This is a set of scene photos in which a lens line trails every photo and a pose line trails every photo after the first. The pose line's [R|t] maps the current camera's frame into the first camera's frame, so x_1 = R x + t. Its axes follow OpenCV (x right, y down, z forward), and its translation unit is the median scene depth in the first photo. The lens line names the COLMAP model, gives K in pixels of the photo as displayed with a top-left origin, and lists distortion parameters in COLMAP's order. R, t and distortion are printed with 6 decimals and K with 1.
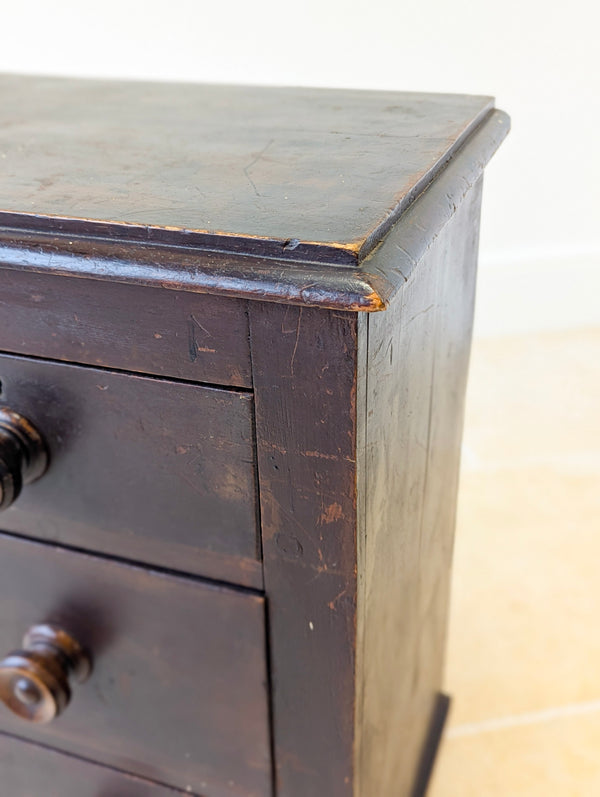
lens RADIAL K [[865.1, 0, 303.9], [0, 865.1, 399.5], [0, 0, 1]] dist [0.033966, 0.016670]
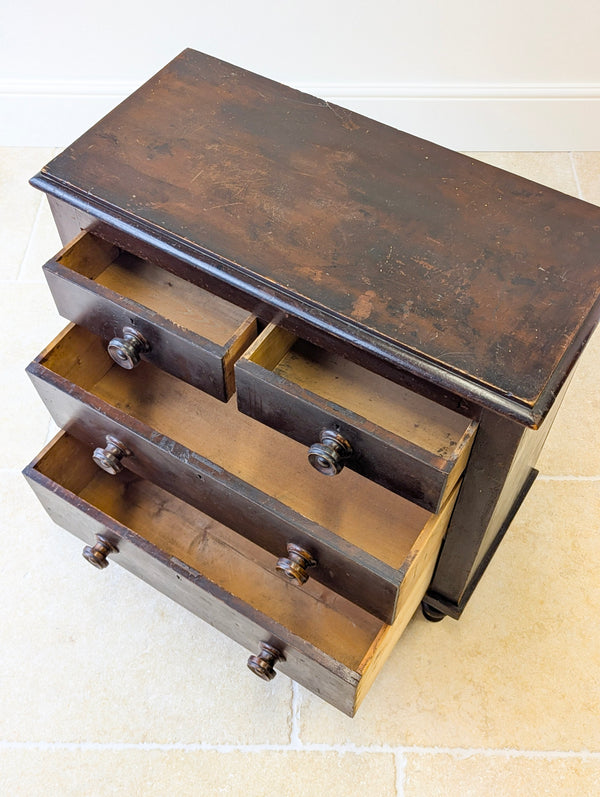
lens RADIAL K [[865.1, 0, 303.9], [0, 865.1, 399.5], [0, 0, 1]] dist [0.033966, 0.016670]
pose [[0.977096, 0.183978, -0.106942, -0.242101], [-0.118971, 0.888945, 0.442292, -0.925176], [0.176437, -0.419439, 0.890472, -1.086496]]
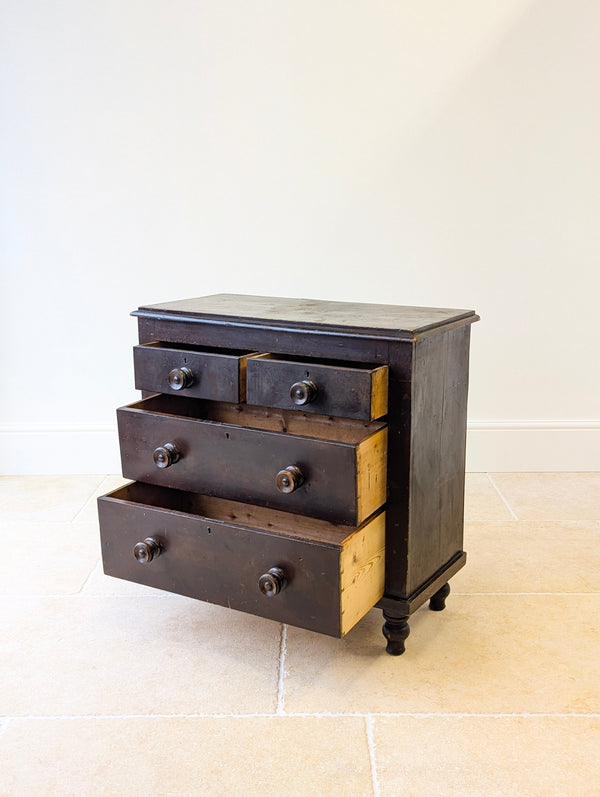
lens RADIAL K [[889.9, 0, 307.2], [0, 889.9, 395.8], [0, 0, 1]] dist [0.037944, -0.003823]
pose [[0.979639, 0.061865, -0.190999, 0.325620], [-0.113215, 0.955879, -0.271067, 1.132378], [0.165803, 0.287172, 0.943420, -2.623341]]
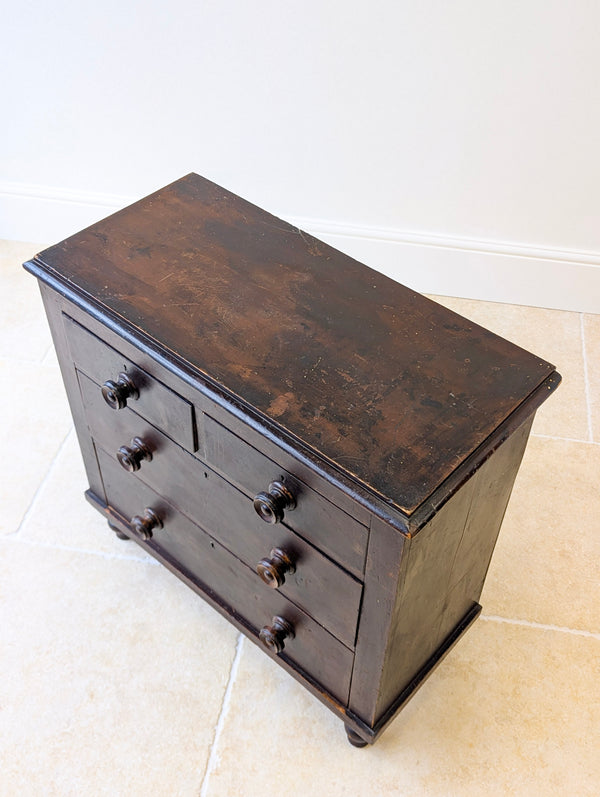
lens RADIAL K [[871.1, 0, 313.6], [0, 871.1, 381.0], [0, 0, 1]] dist [0.059318, -0.041027]
pose [[0.931710, 0.285909, -0.223993, 0.211582], [-0.215373, 0.931499, 0.293128, -0.968708], [0.292457, -0.224868, 0.929464, -1.195971]]
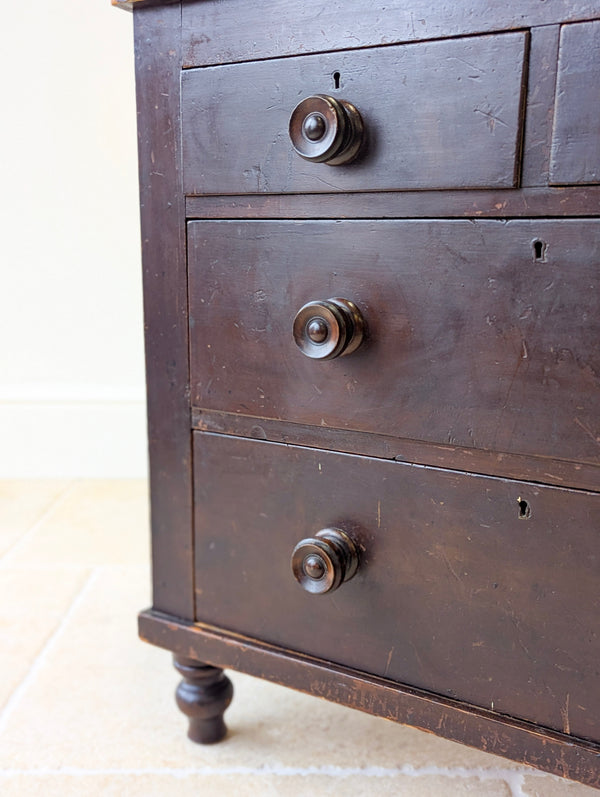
lens RADIAL K [[865.1, 0, 303.9], [0, 865.1, 399.5], [0, 0, 1]] dist [0.033966, 0.016670]
pose [[0.980302, 0.065344, -0.186383, -0.700297], [-0.120357, 0.945865, -0.301418, 0.759192], [0.156597, 0.317913, 0.935098, 0.028719]]
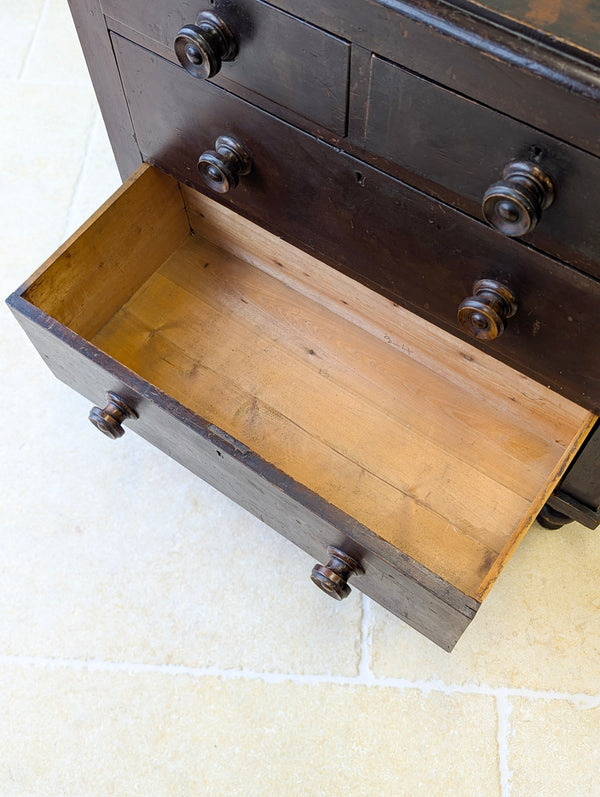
lens RADIAL K [[872.3, 0, 308.1], [0, 872.3, 399.5], [0, 0, 1]] dist [0.036588, -0.005646]
pose [[0.964897, 0.234571, -0.118113, -0.411643], [-0.134078, 0.826680, 0.546465, -0.400467], [0.225826, -0.511446, 0.829111, -0.510301]]
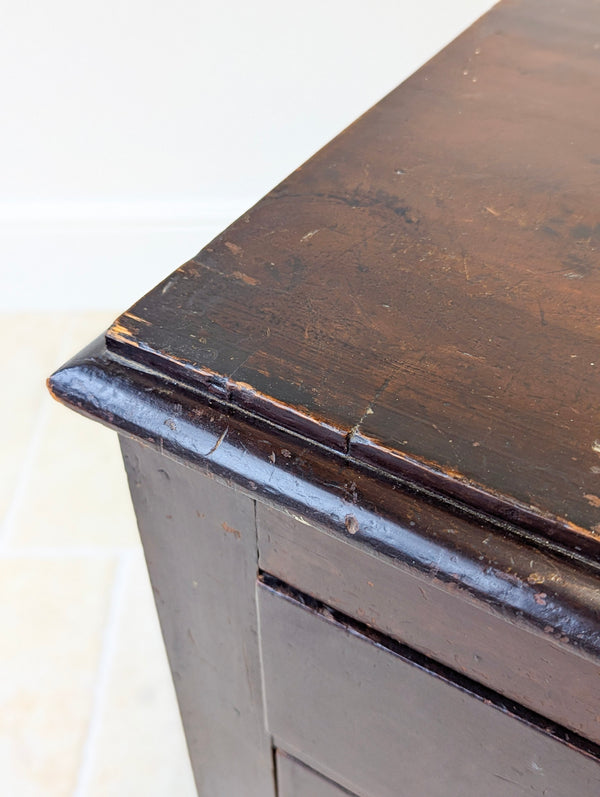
lens RADIAL K [[865.5, 0, 307.2], [0, 865.5, 409.4], [0, 0, 1]] dist [0.040967, -0.011962]
pose [[0.980886, 0.144693, -0.130099, -1.123106], [-0.107980, 0.960983, 0.254661, -0.444277], [0.161871, -0.235745, 0.958239, 0.684779]]
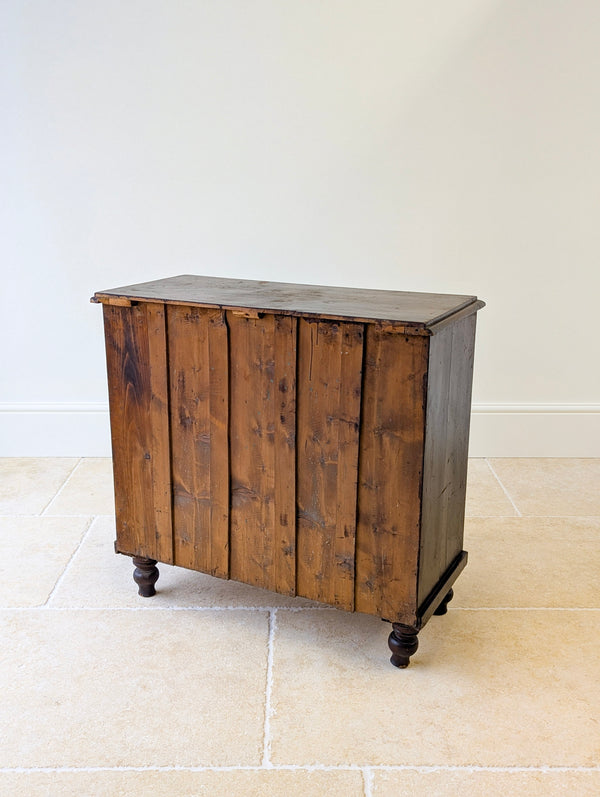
lens RADIAL K [[867.8, 0, 300.0], [0, 867.8, 398.5], [0, 0, 1]] dist [0.026338, 0.027866]
pose [[0.981050, 0.080504, -0.176239, 0.173417], [-0.117652, 0.970221, -0.211731, 0.779766], [0.153945, 0.228453, 0.961306, -2.149120]]
